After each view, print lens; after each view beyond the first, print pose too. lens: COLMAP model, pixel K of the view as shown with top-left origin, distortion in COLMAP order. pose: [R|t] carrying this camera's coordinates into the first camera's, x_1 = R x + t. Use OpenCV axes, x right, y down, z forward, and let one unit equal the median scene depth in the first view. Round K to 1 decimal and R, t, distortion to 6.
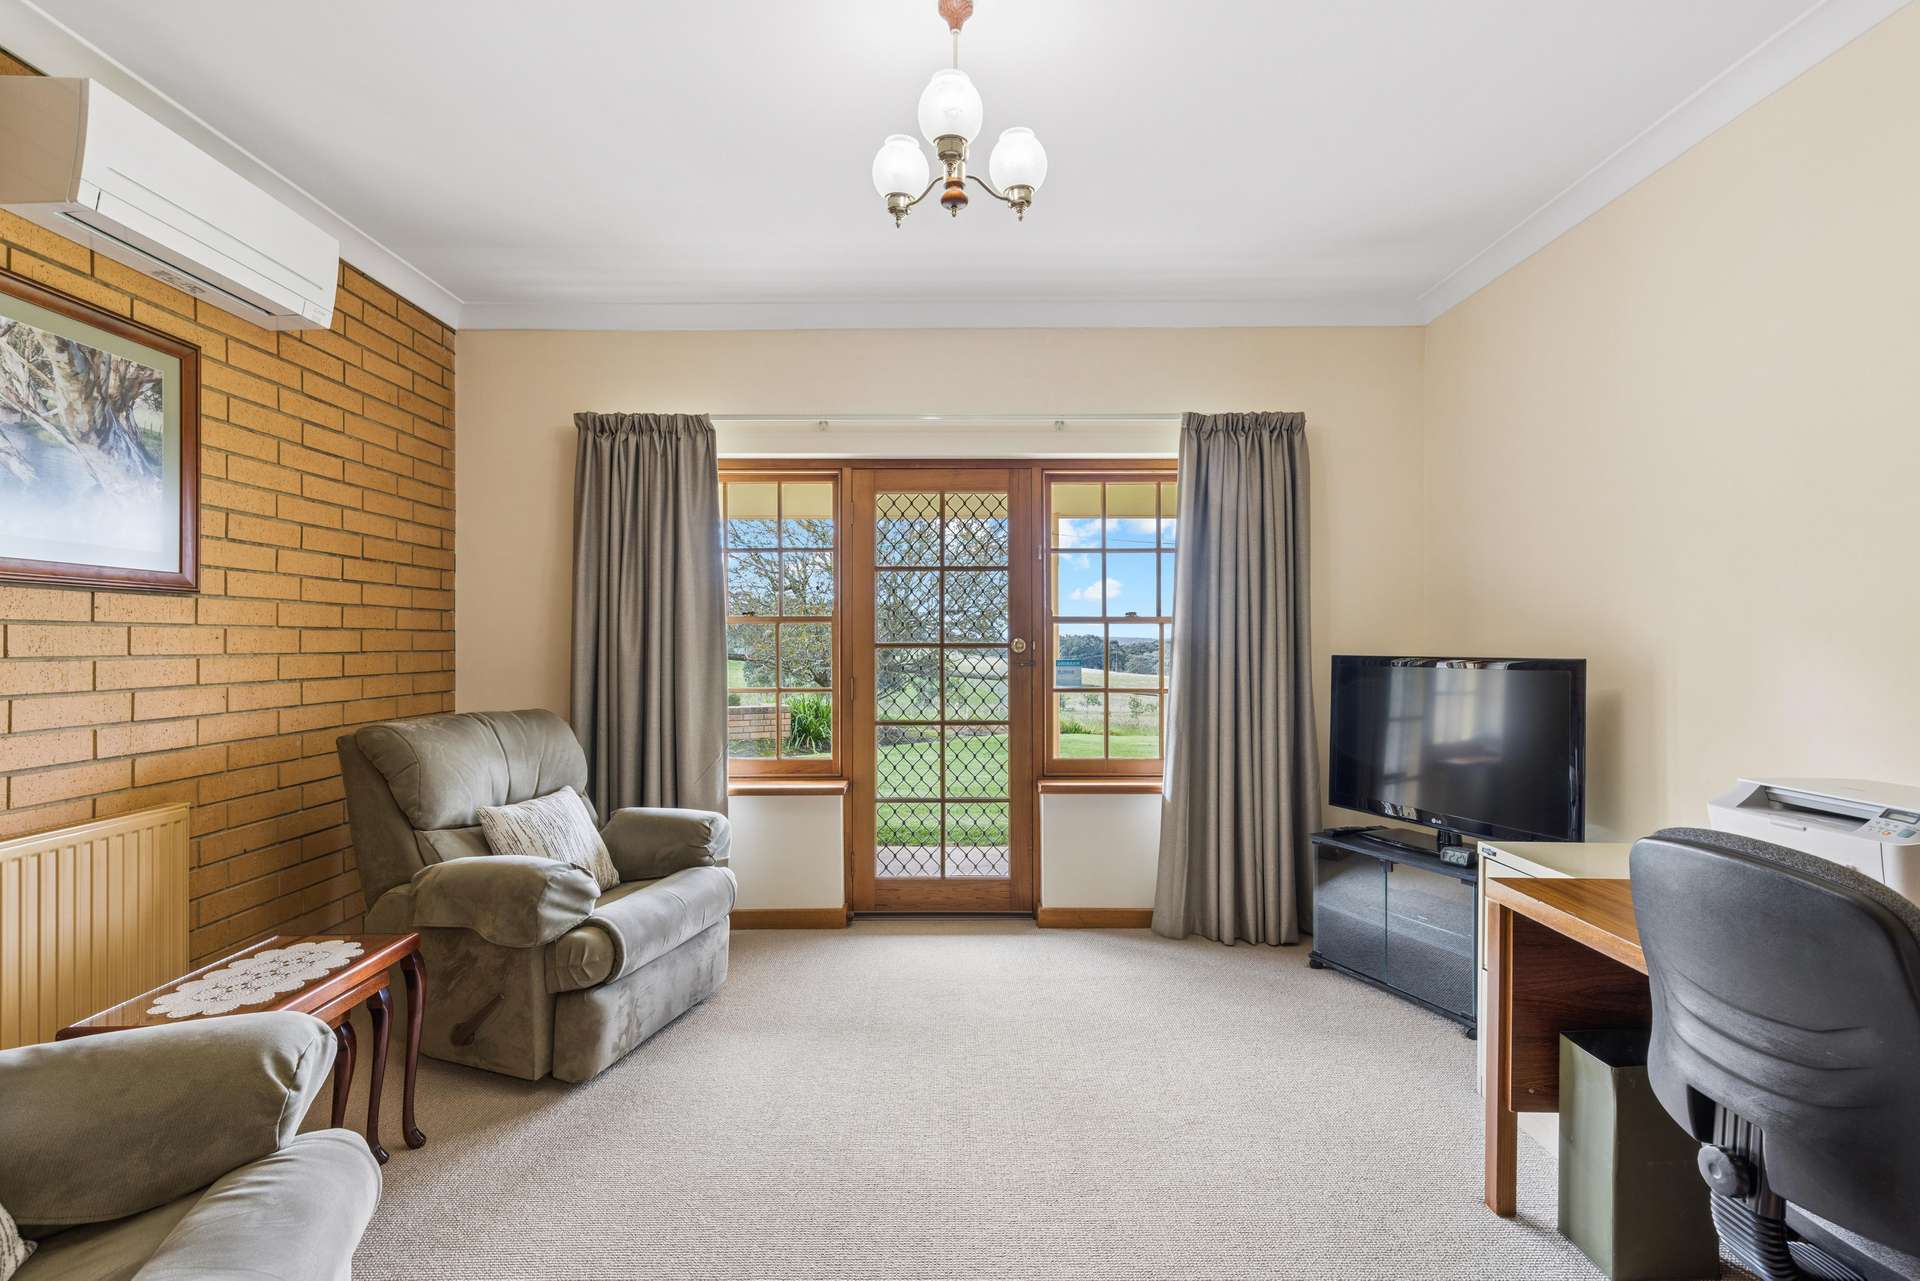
lens RADIAL K [[851.5, 0, 956.0], [0, 851.5, 631.2], [0, 0, 1]] dist [0.001603, -0.000081]
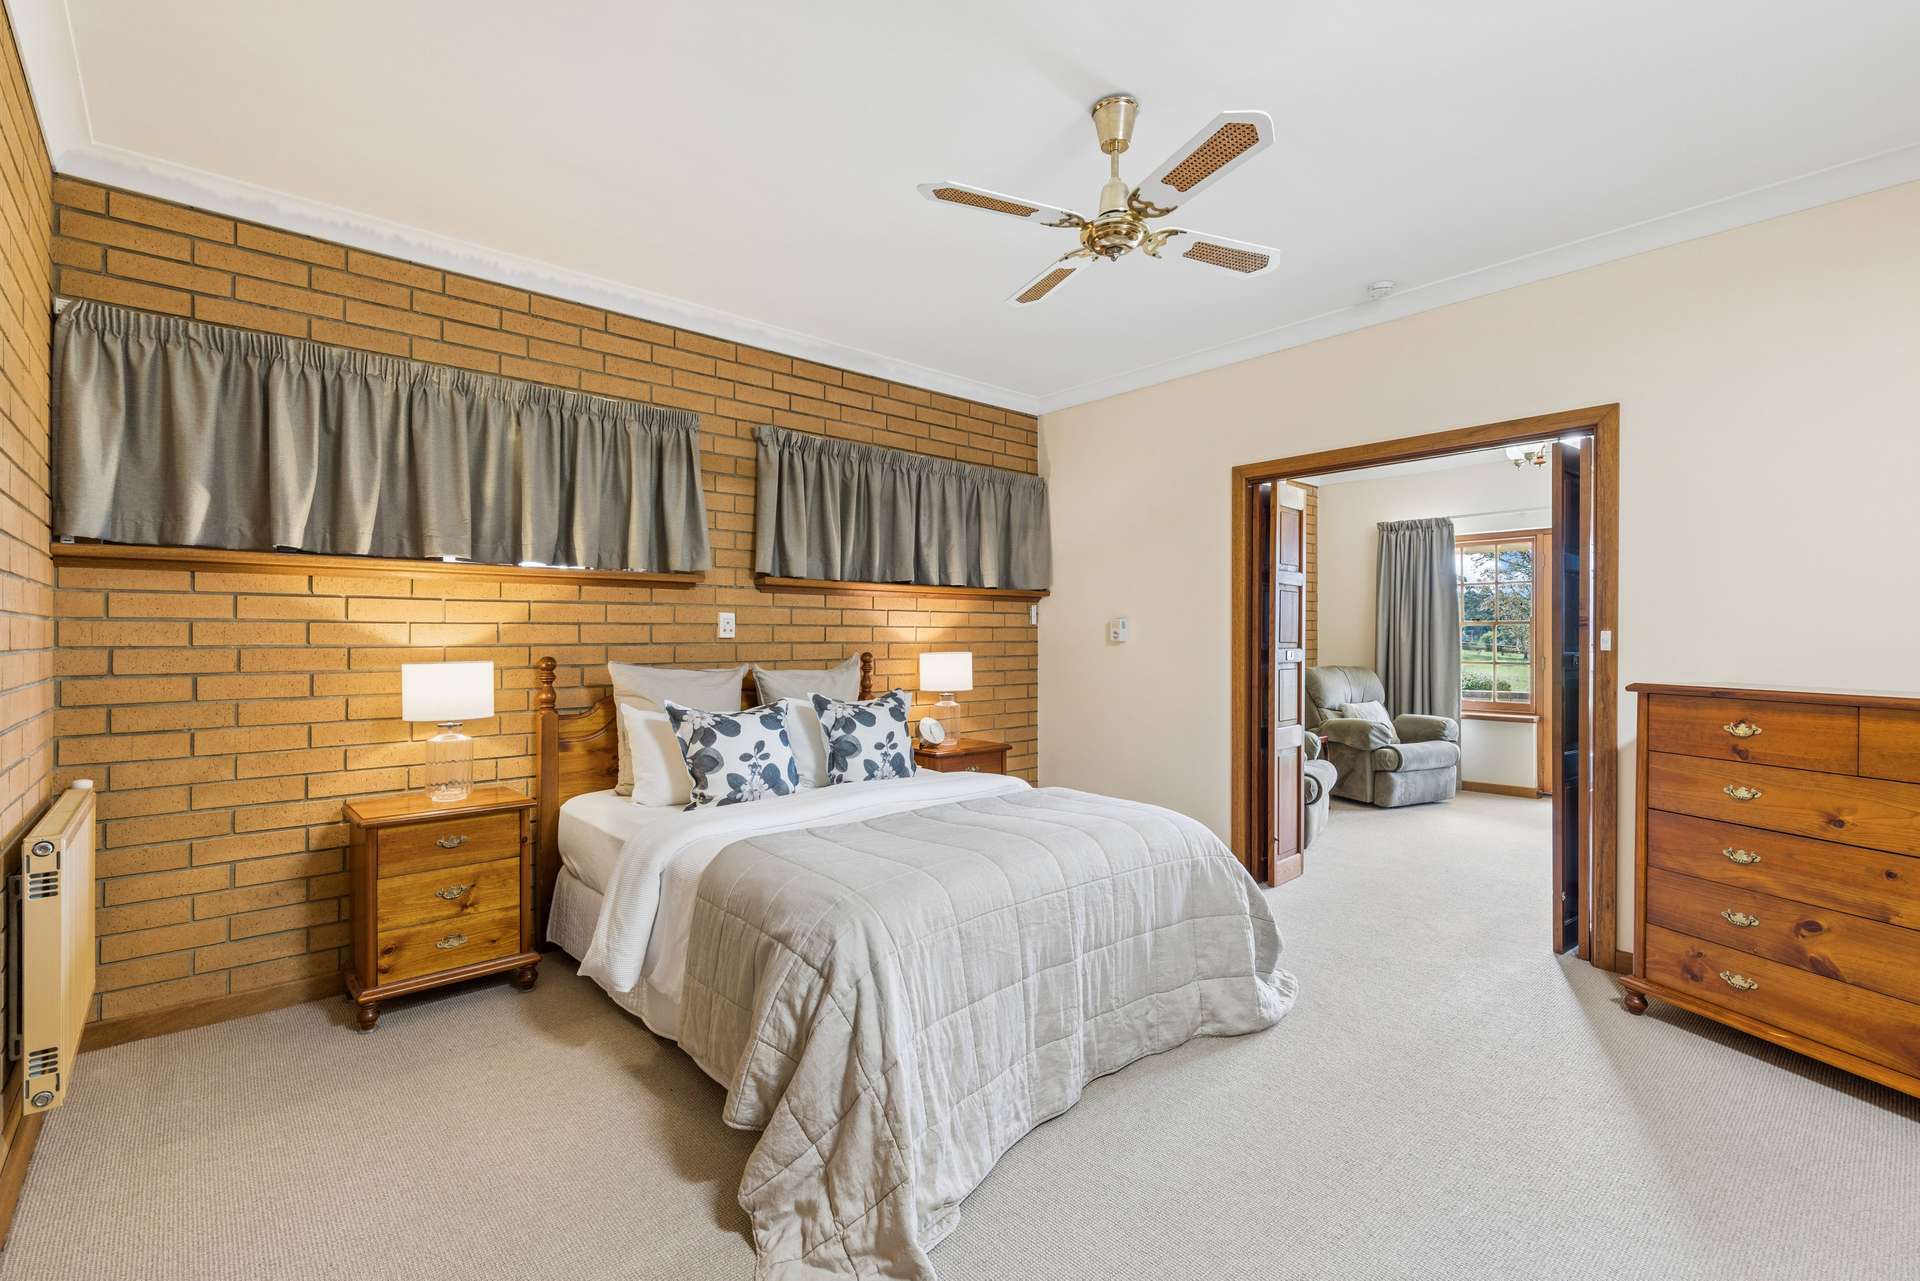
lens RADIAL K [[851.5, 0, 959.2], [0, 851.5, 632.5], [0, 0, 1]] dist [0.001603, -0.000081]
pose [[0.660561, 0.002049, -0.750769, 0.465561], [0.003322, 0.999979, 0.005652, -0.007045], [0.750765, -0.006228, 0.660540, -1.211251]]
